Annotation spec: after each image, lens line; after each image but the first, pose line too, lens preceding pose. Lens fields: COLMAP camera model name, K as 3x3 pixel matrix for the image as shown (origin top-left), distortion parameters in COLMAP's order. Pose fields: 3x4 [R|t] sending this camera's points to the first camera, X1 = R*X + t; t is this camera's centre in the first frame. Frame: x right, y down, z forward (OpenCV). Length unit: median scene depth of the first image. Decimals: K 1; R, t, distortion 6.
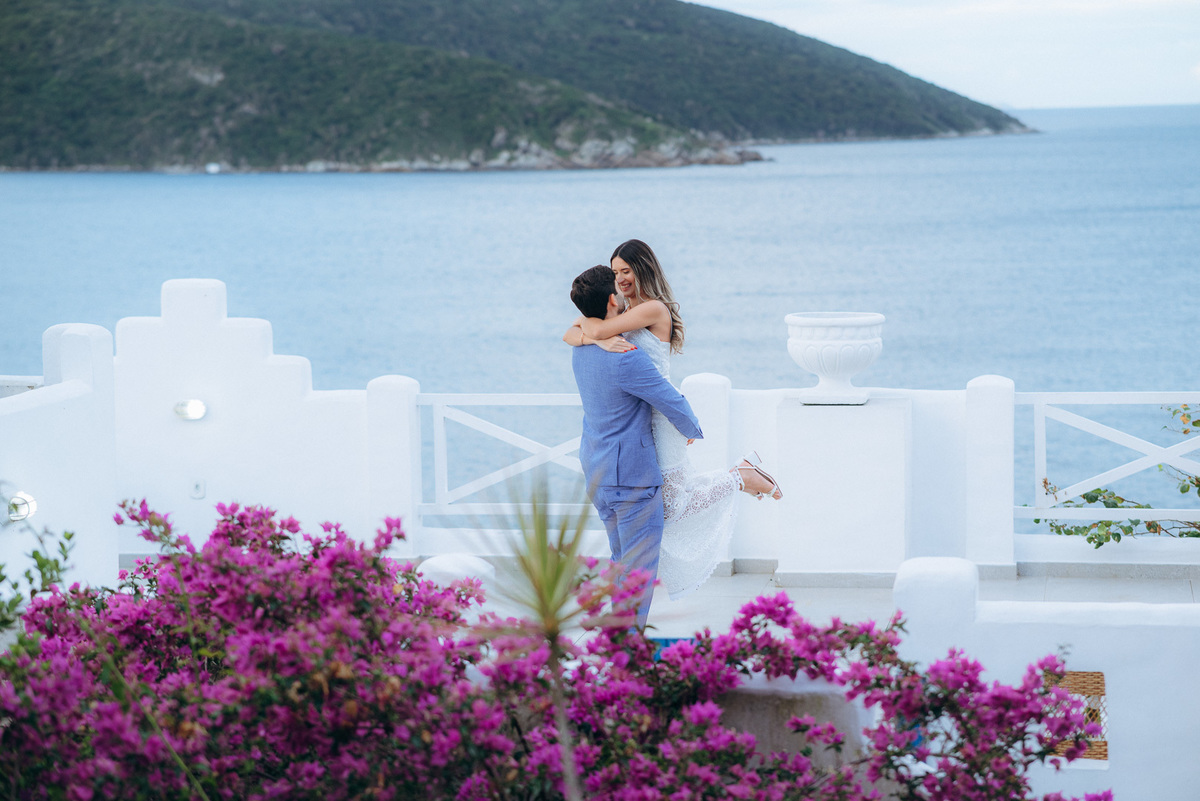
lens RADIAL K [[2844.8, 0, 600.0], [0, 2844.8, 400.5], [0, 0, 1]] dist [0.530654, -2.874788]
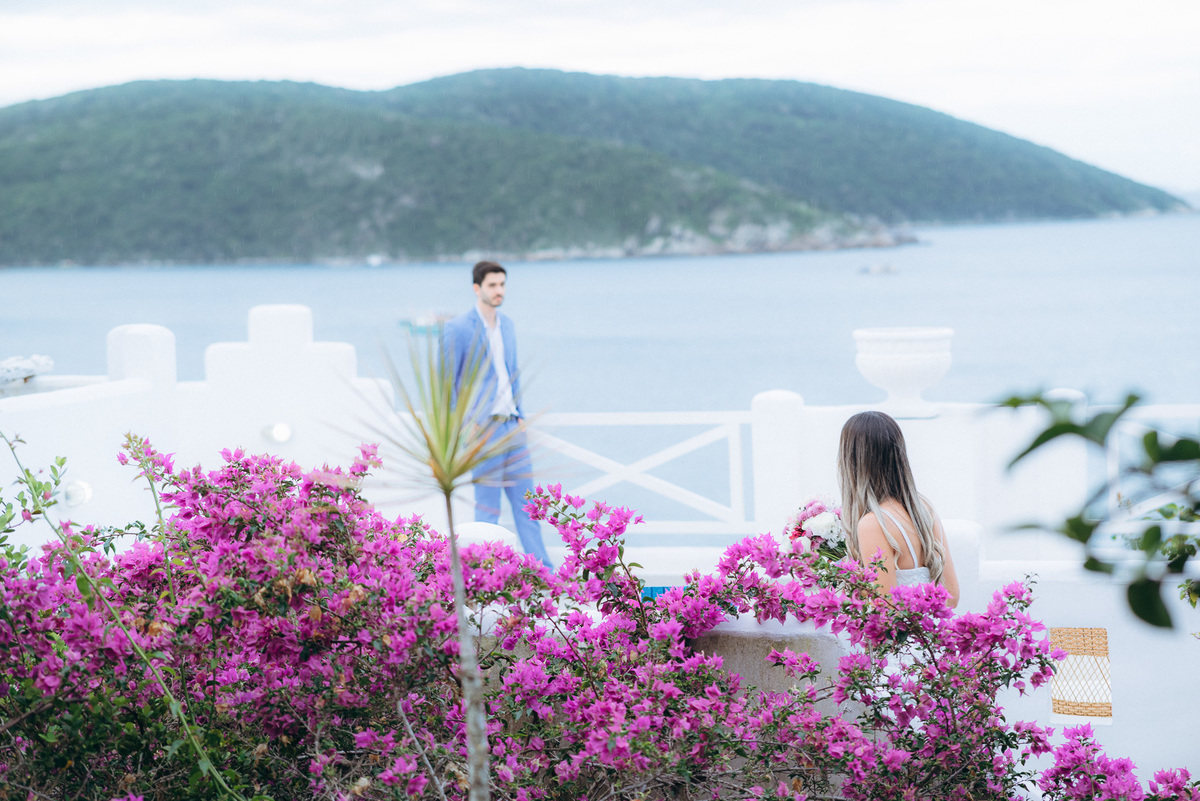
lens RADIAL K [[2853.4, 0, 580.9], [0, 2853.4, 401.7], [0, 0, 1]] dist [0.506221, -1.754619]
pose [[0.998060, -0.007859, -0.061763, 0.059248], [0.005965, 0.999508, -0.030798, 0.049331], [0.061974, 0.030370, 0.997616, -0.034213]]
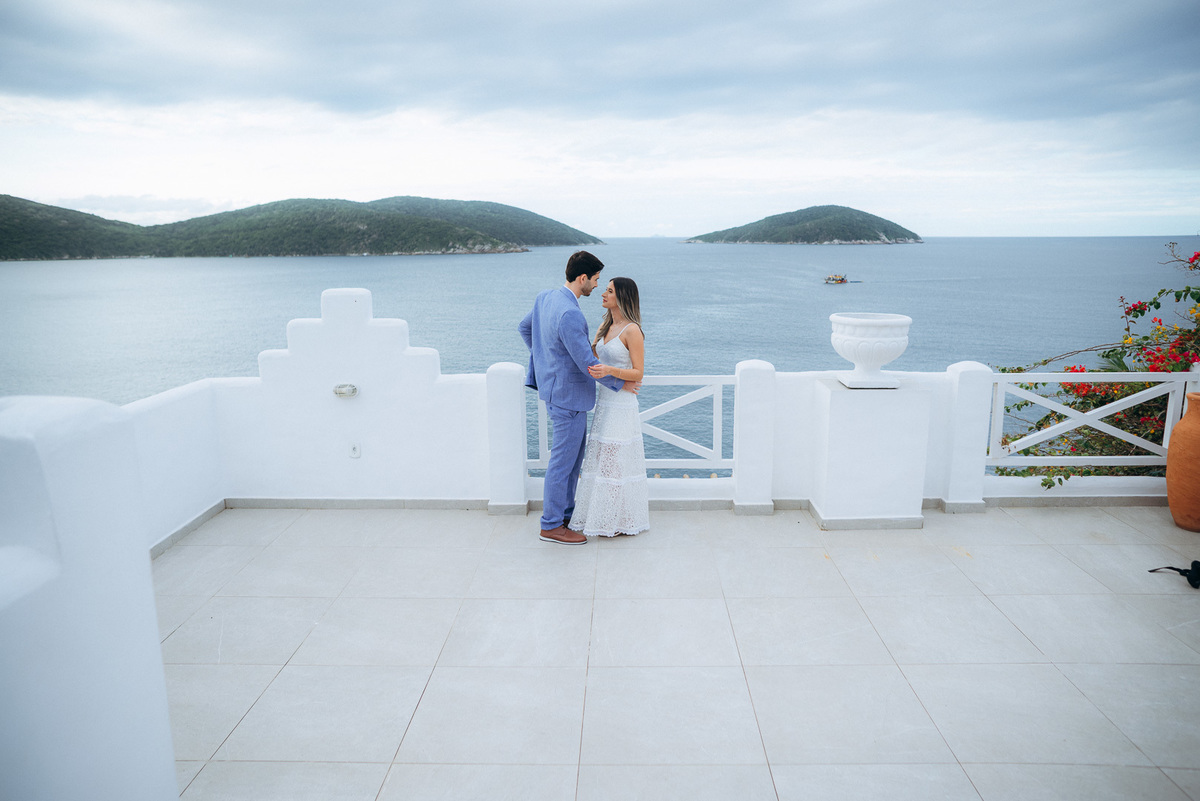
lens RADIAL K [[819.0, 0, 607.1], [0, 819.0, 416.4], [0, 0, 1]] dist [-0.099149, 0.107826]
pose [[0.988475, -0.023781, 0.149507, -0.053364], [0.006442, 0.993297, 0.115406, -0.002043], [-0.151250, -0.113113, 0.982003, 0.614822]]
